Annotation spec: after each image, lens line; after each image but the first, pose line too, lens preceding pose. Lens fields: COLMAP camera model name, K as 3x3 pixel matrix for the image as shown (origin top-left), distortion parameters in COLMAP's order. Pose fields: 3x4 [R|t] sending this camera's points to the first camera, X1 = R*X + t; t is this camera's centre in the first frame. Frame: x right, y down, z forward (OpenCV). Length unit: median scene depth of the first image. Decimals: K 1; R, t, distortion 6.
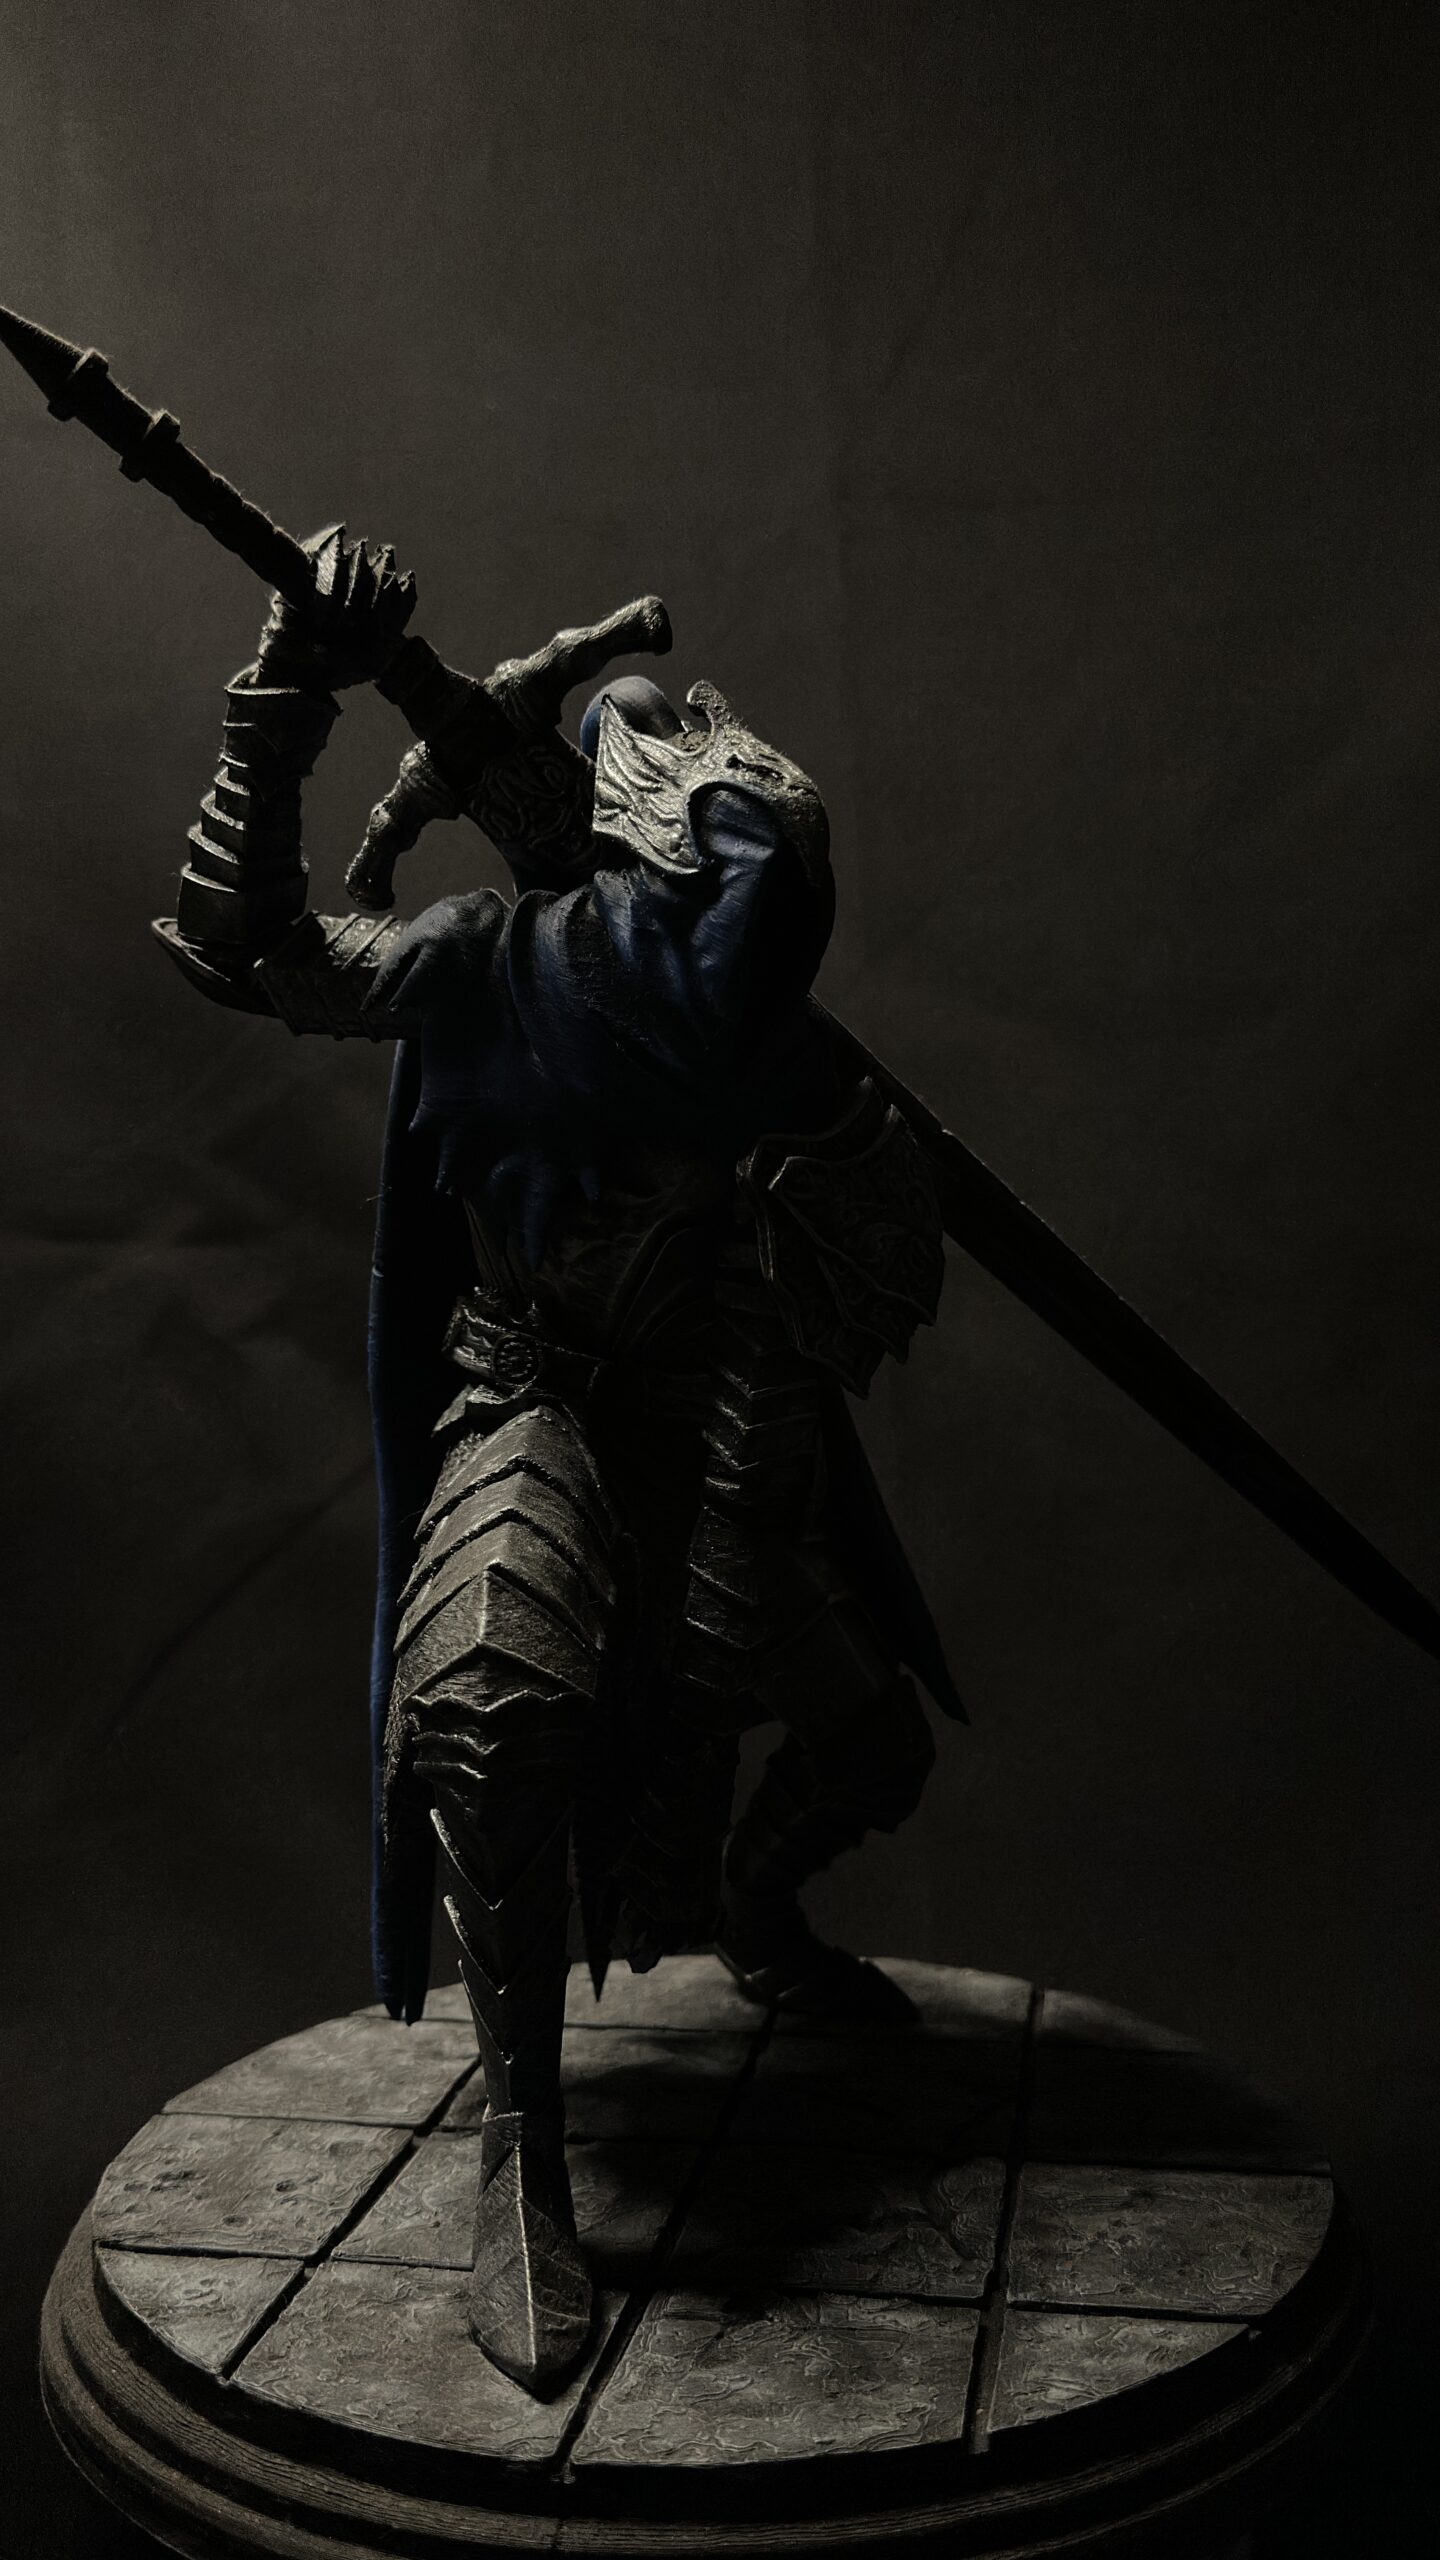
lens RADIAL K [[2273.1, 0, 720.0], [0, 2273.1, 1280.0], [0, 0, 1]] dist [0.169477, -0.400419]
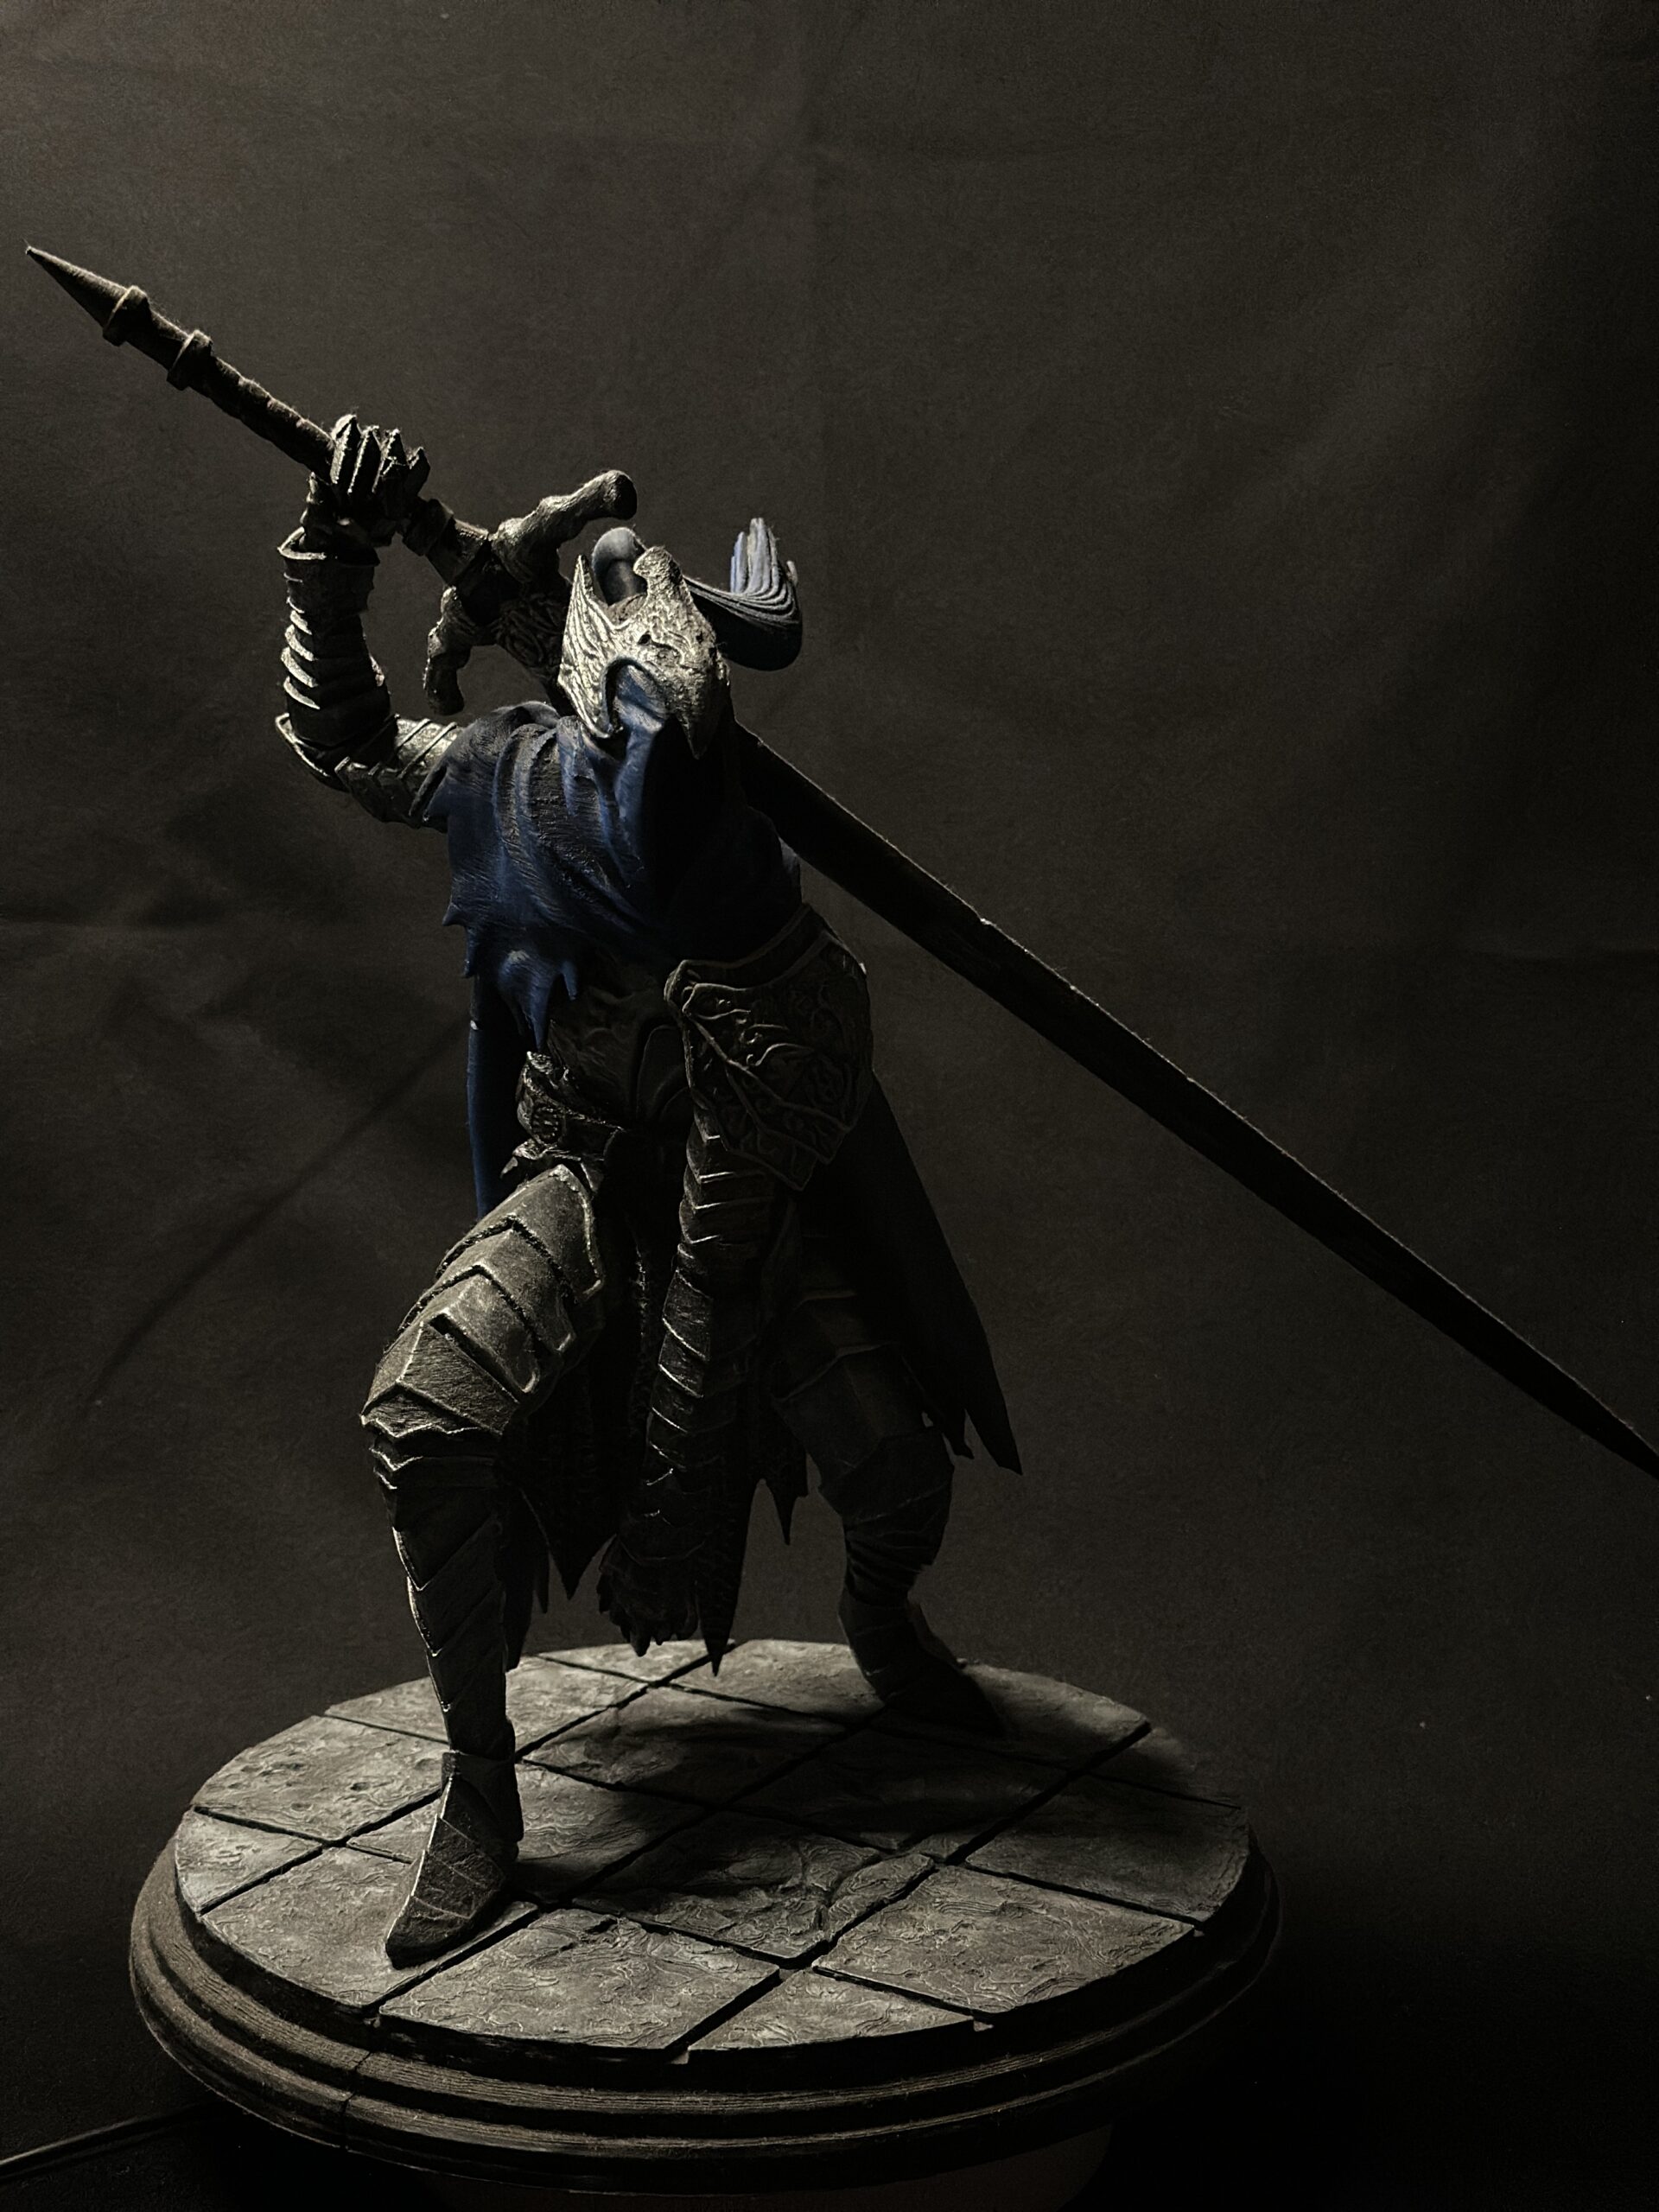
lens RADIAL K [[3158.2, 0, 832.6], [0, 3158.2, 1119.5], [0, 0, 1]] dist [0.129333, 0.085165]
pose [[0.933858, 0.079054, -0.348796, 0.642880], [-0.028391, 0.988573, 0.148045, -0.220923], [0.356514, -0.128350, 0.925432, -0.436583]]
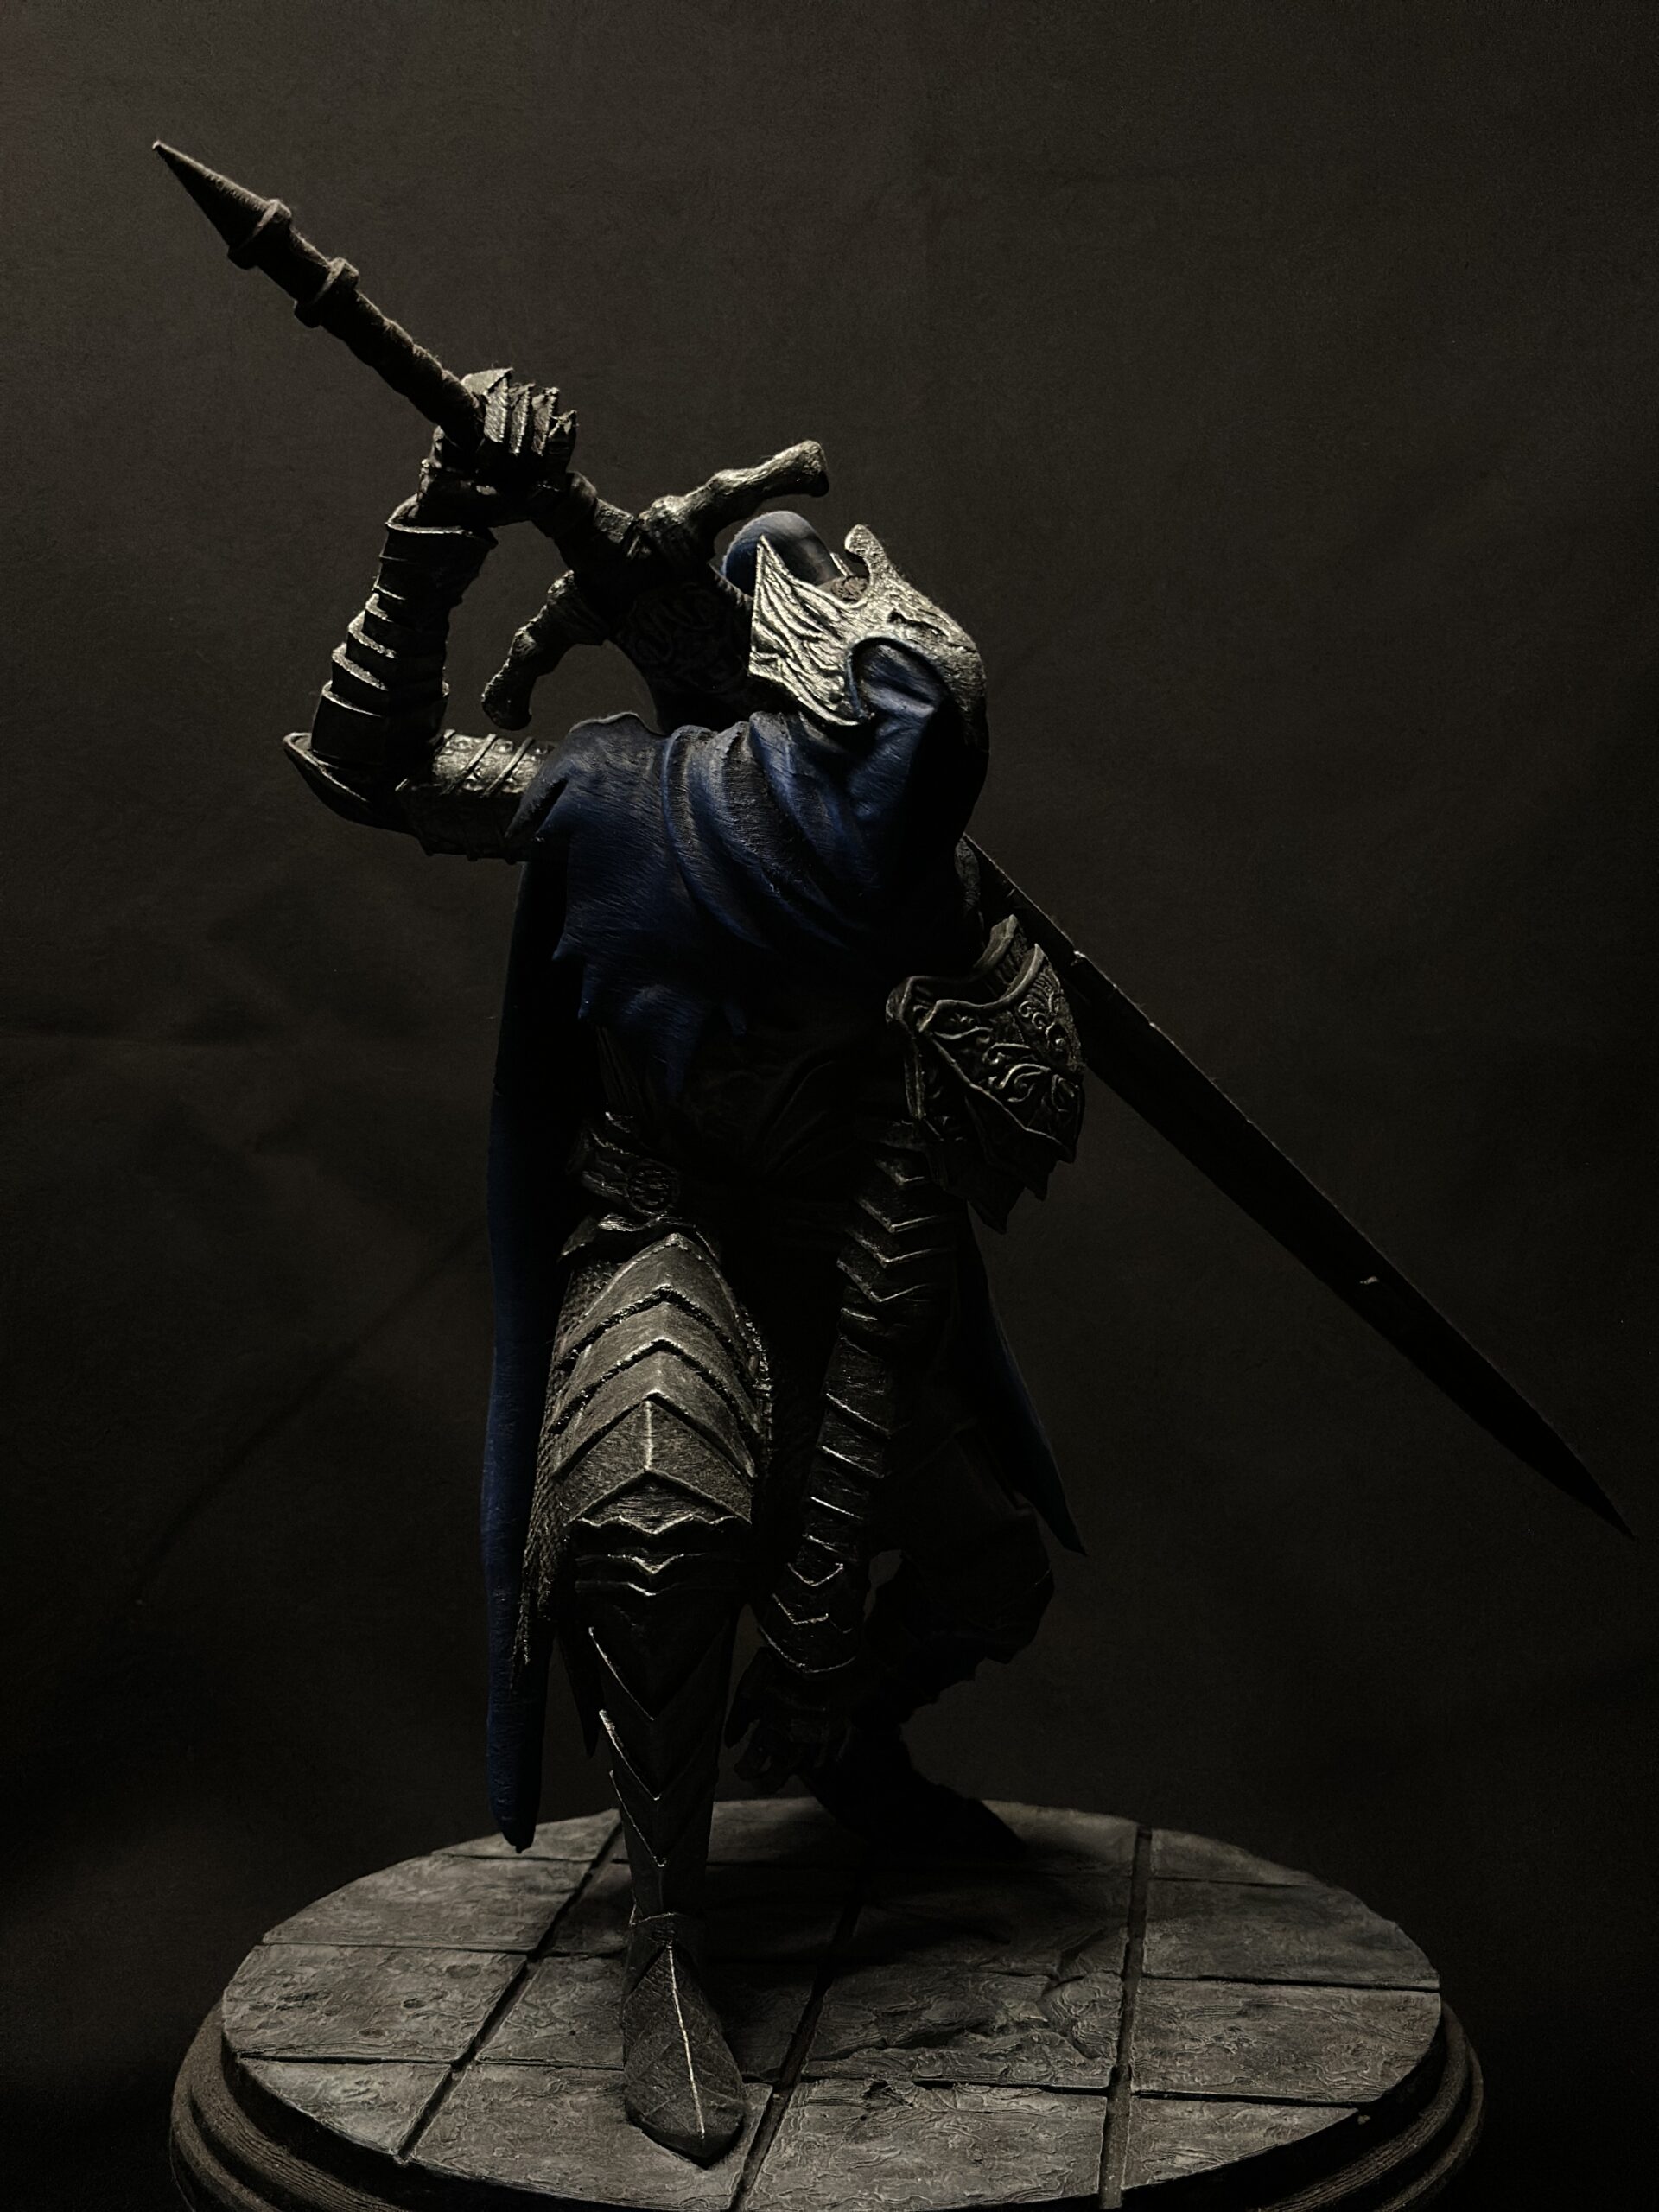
lens RADIAL K [[3158.2, 0, 832.6], [0, 3158.2, 1119.5], [0, 0, 1]] dist [0.129333, 0.085165]
pose [[0.998287, 0.012967, 0.057054, -0.097532], [-0.015638, 0.998790, 0.046617, -0.065687], [-0.056381, -0.047429, 0.997282, -0.414269]]
